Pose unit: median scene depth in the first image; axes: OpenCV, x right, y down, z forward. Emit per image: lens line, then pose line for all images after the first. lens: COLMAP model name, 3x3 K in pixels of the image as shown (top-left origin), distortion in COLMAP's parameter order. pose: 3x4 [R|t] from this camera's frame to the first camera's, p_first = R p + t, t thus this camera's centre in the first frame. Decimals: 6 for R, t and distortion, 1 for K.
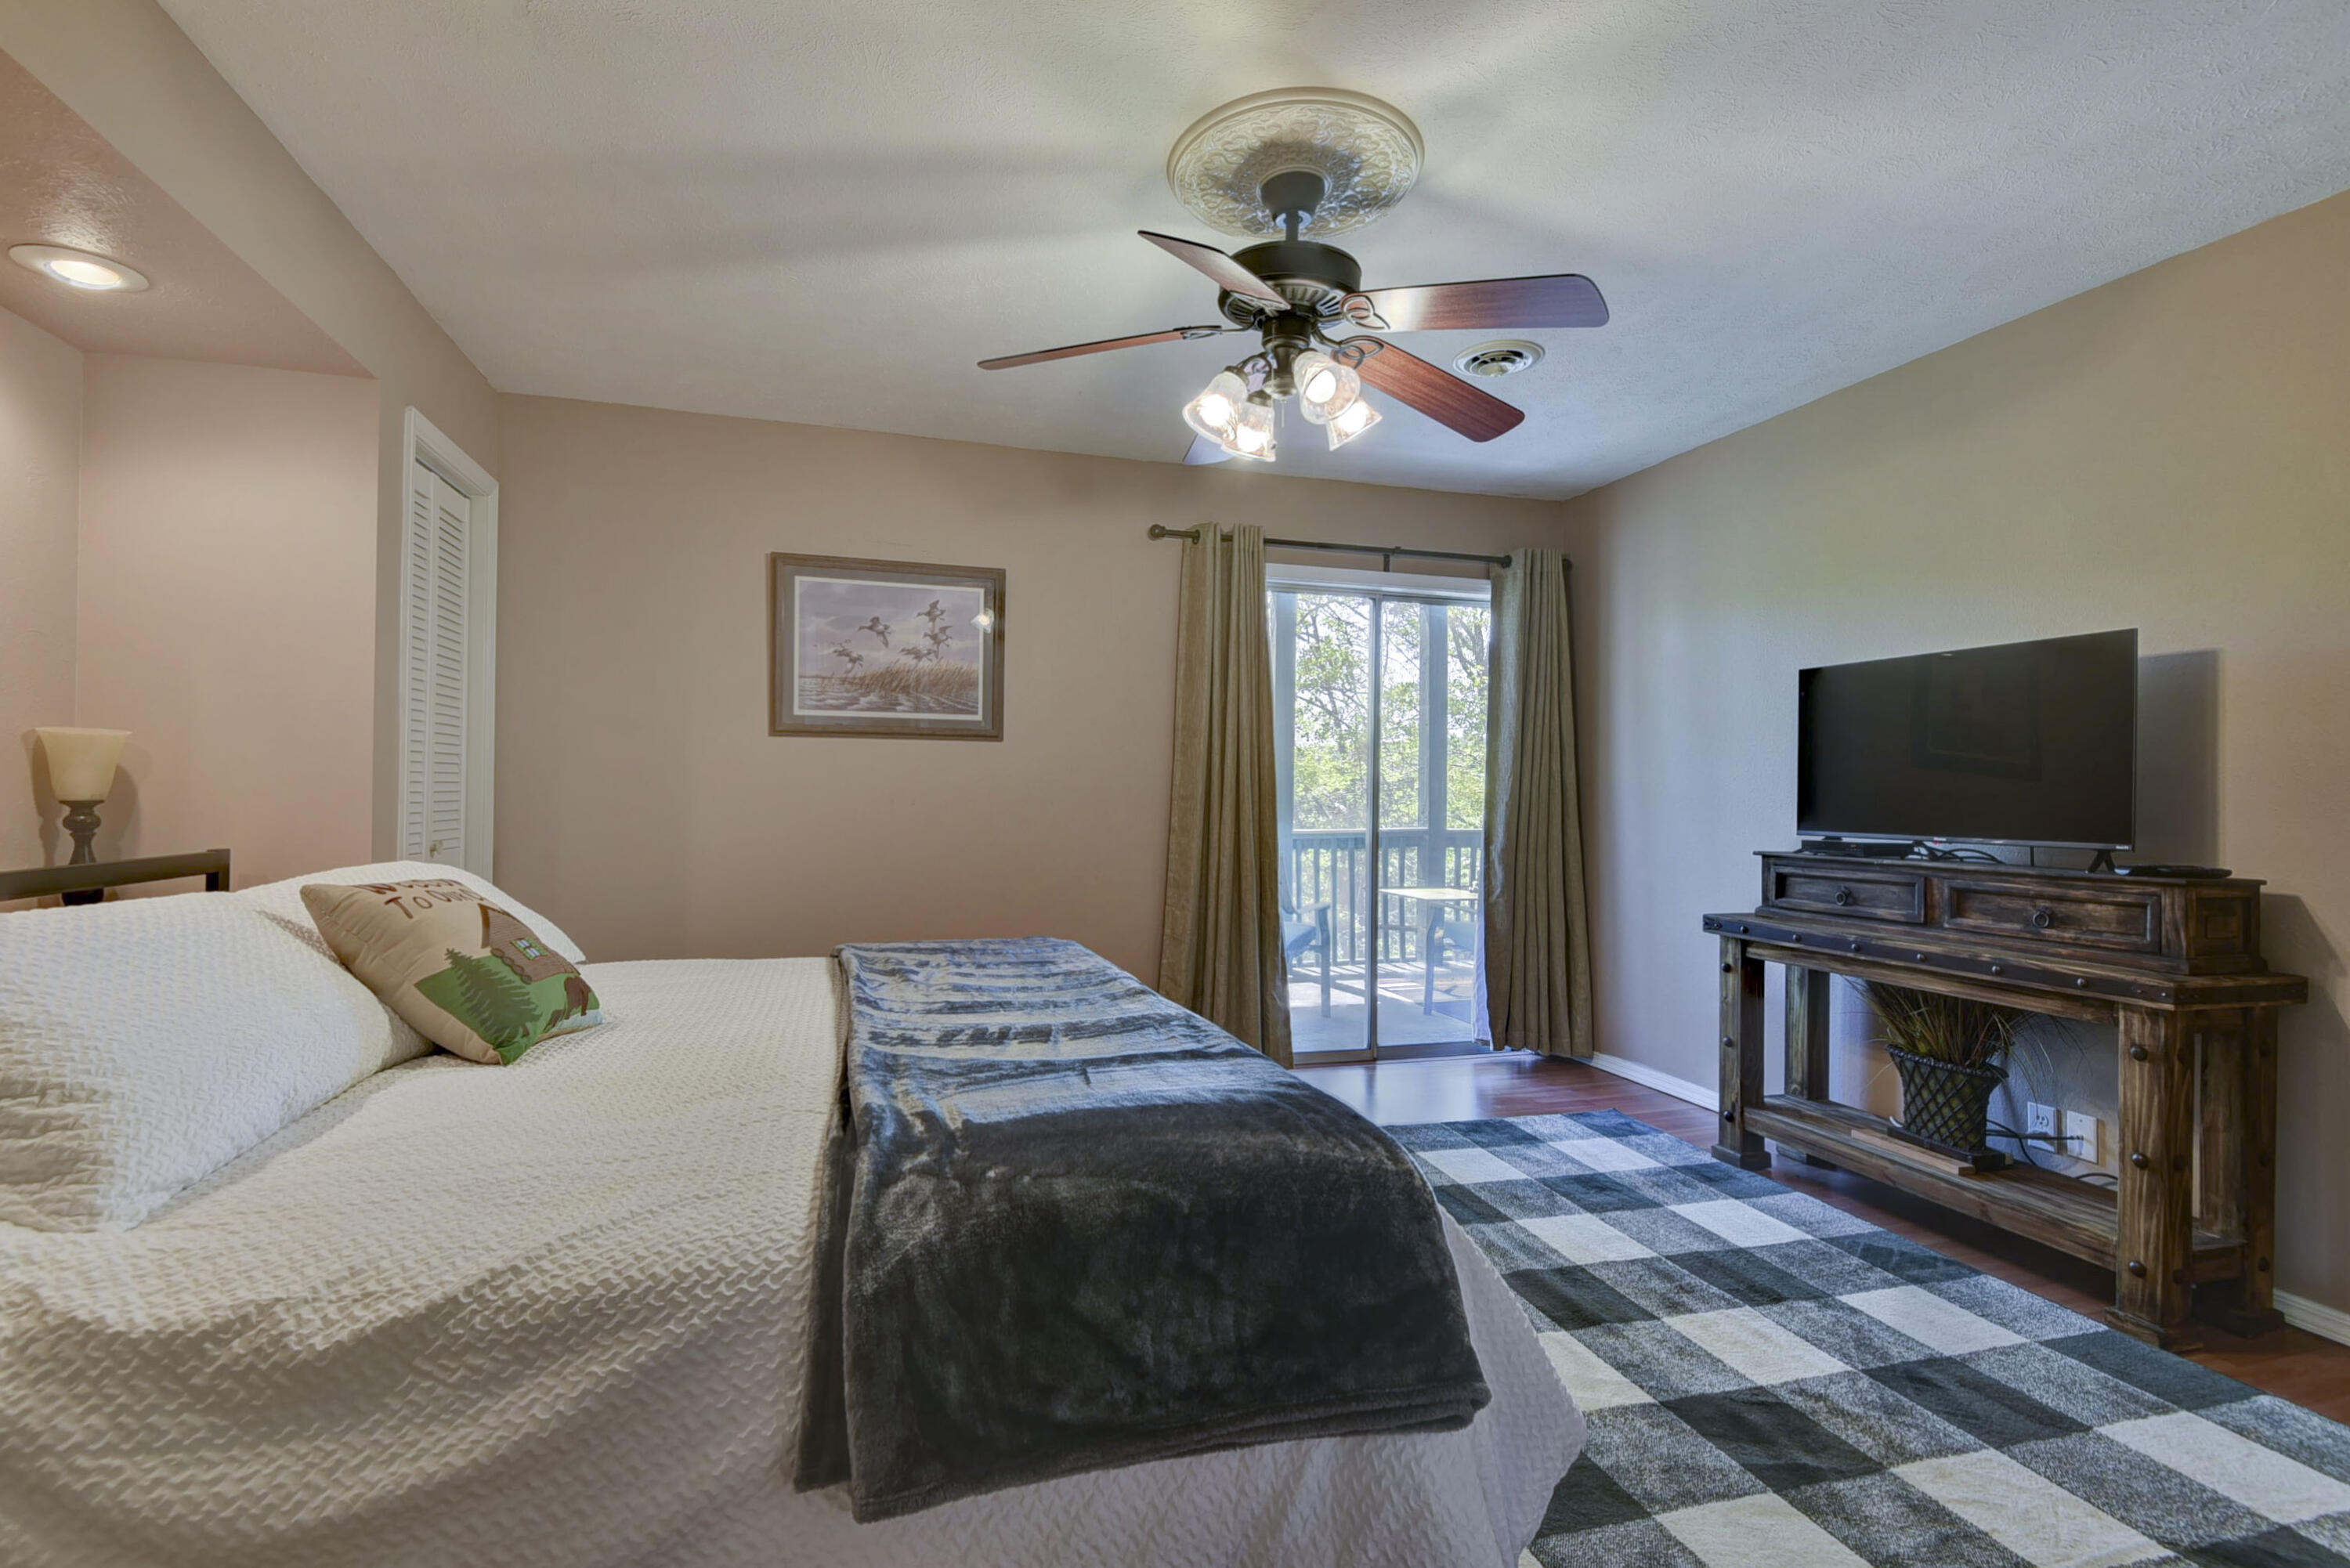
lens RADIAL K [[1068.4, 0, 1166.7], [0, 1068.4, 769.2], [0, 0, 1]] dist [0.018941, -0.000234]
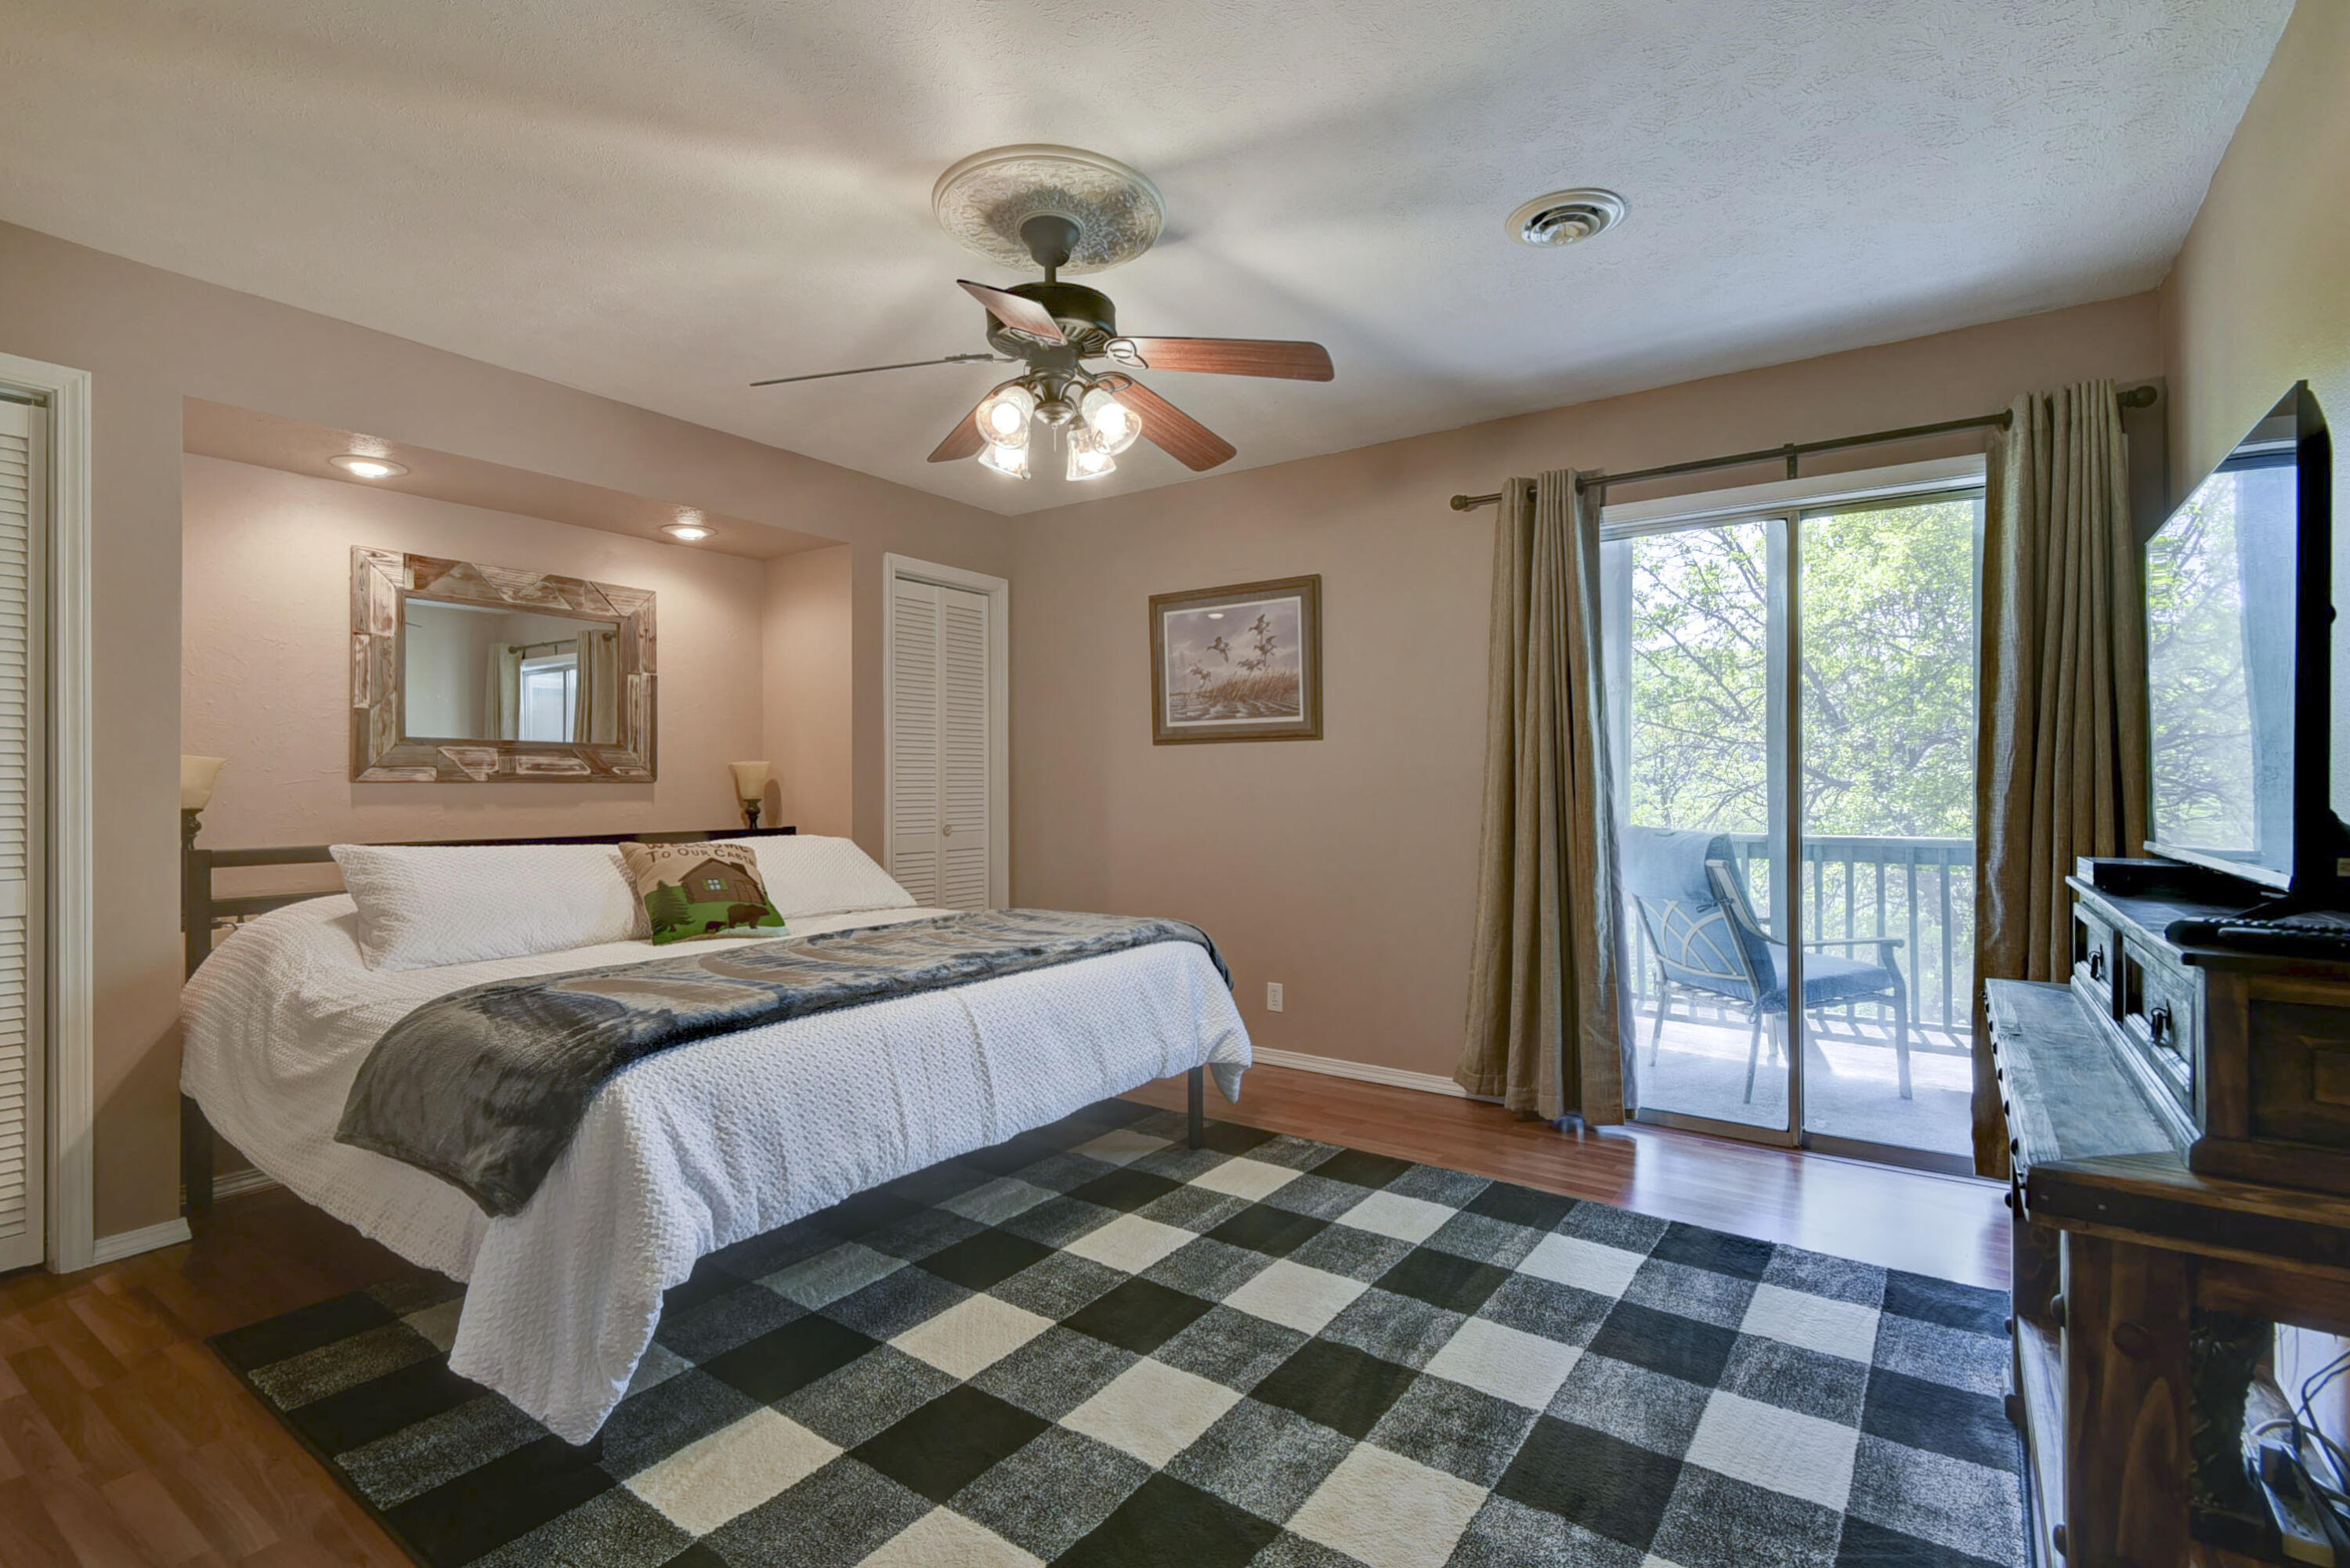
lens RADIAL K [[1068.9, 0, 1125.7], [0, 1068.9, 769.3], [0, 0, 1]] dist [0.003085, -0.000531]
pose [[0.617252, -0.027292, -0.786292, 0.556713], [0.026590, 0.999551, -0.013820, 0.011994], [0.786316, -0.012377, 0.617701, 0.215435]]
